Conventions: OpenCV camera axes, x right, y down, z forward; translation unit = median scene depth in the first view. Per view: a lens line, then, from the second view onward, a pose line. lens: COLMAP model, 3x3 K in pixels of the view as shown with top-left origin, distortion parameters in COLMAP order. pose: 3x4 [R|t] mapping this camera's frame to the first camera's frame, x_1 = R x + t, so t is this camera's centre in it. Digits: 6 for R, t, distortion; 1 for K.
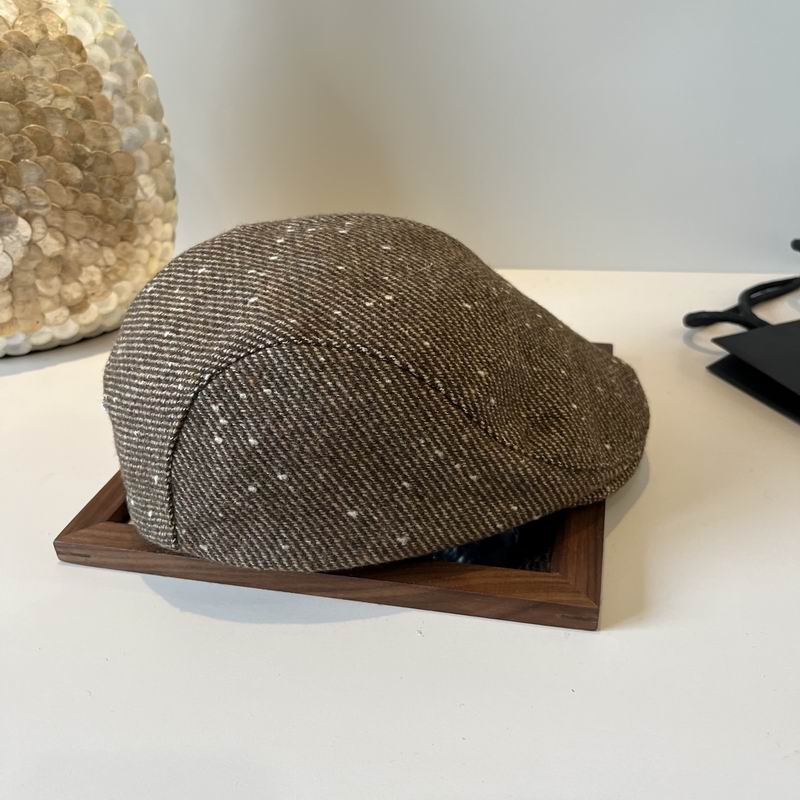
lens RADIAL K [[790.8, 0, 434.0], [0, 790.8, 418.2], [0, 0, 1]] dist [-0.029293, 0.010803]
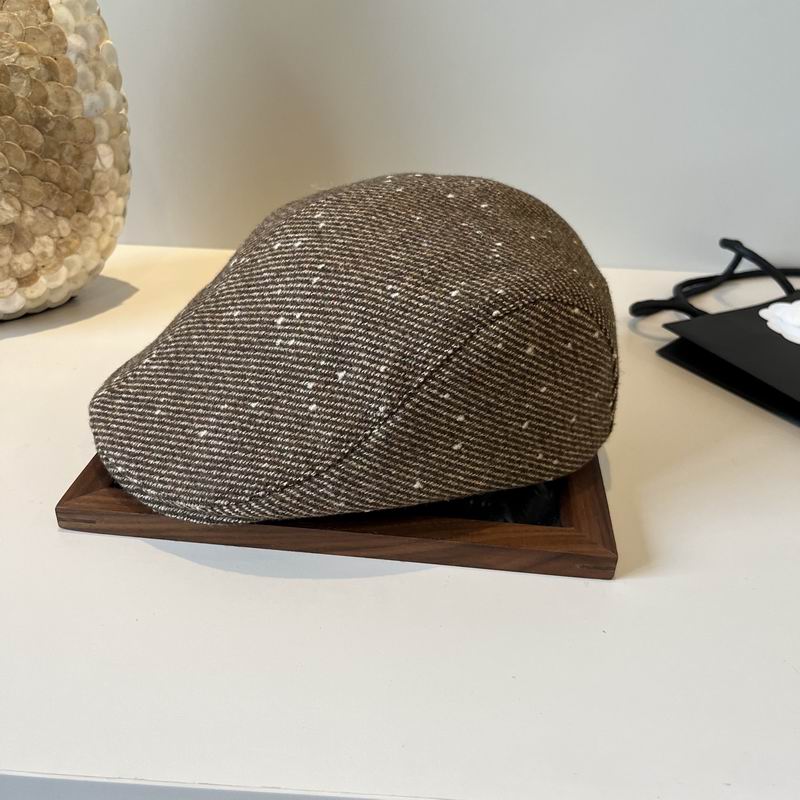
lens RADIAL K [[789.4, 0, 410.7], [0, 789.4, 421.5], [0, 0, 1]] dist [0.017986, -0.049385]
pose [[0.990686, 0.004177, 0.136103, -0.129126], [-0.002772, 0.999941, -0.010512, 0.042158], [-0.136139, 0.010036, 0.990639, -0.012673]]
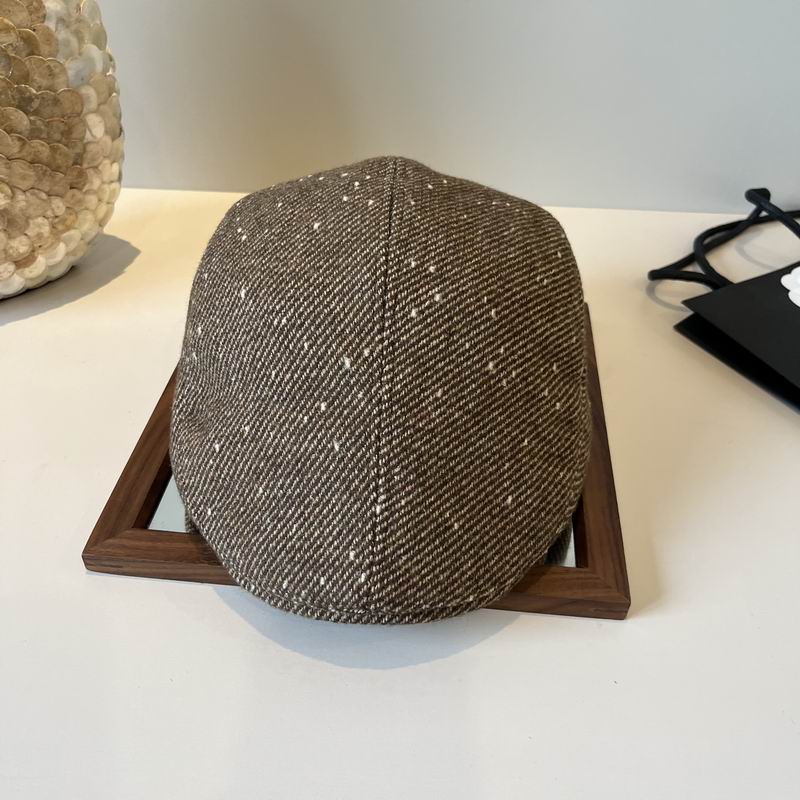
lens RADIAL K [[774.4, 0, 424.2], [0, 774.4, 427.2], [0, 0, 1]] dist [0.039682, -0.087789]
pose [[0.988954, -0.030047, 0.145148, -0.137893], [0.003321, 0.983484, 0.180965, -0.120968], [-0.148188, -0.178484, 0.972720, 0.015707]]
